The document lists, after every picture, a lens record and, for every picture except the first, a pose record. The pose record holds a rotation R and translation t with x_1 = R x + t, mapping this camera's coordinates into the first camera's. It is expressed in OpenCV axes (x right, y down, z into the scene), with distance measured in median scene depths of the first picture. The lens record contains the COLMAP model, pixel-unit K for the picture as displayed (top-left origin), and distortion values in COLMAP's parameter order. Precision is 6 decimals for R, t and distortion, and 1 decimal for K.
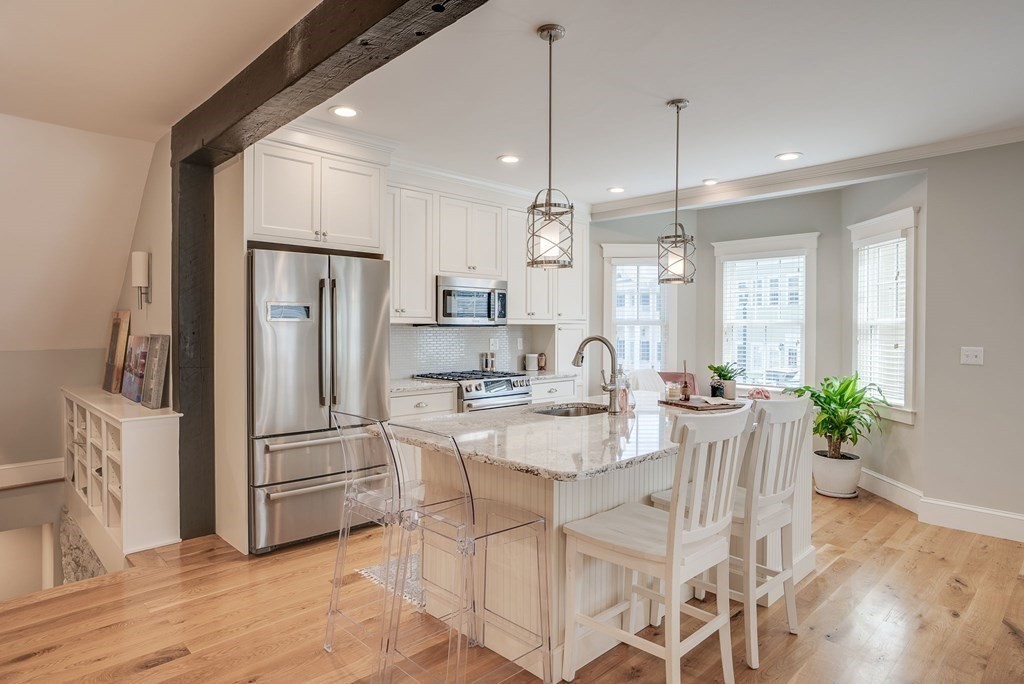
lens RADIAL K [[581.9, 0, 512.0], [0, 581.9, 342.0], [0, 0, 1]] dist [-0.058724, 0.040967]
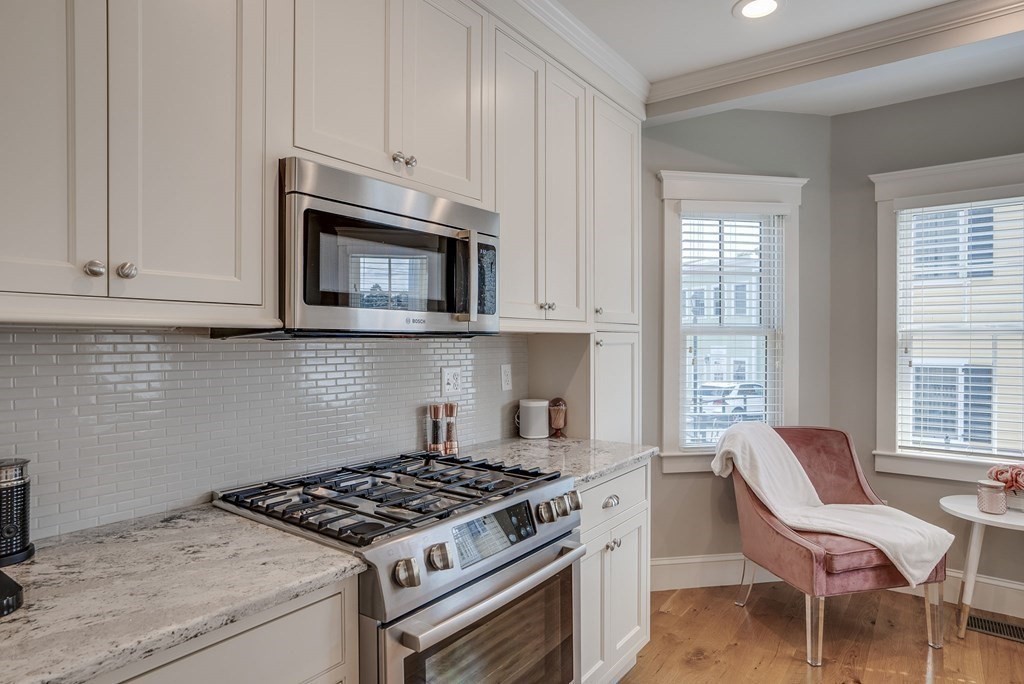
lens RADIAL K [[581.9, 0, 512.0], [0, 581.9, 342.0], [0, 0, 1]] dist [-0.058724, 0.040967]
pose [[0.987393, -0.004051, 0.158236, -0.054543], [0.007629, 0.999729, -0.022012, -0.014872], [-0.158104, 0.022942, 0.987156, 0.605553]]
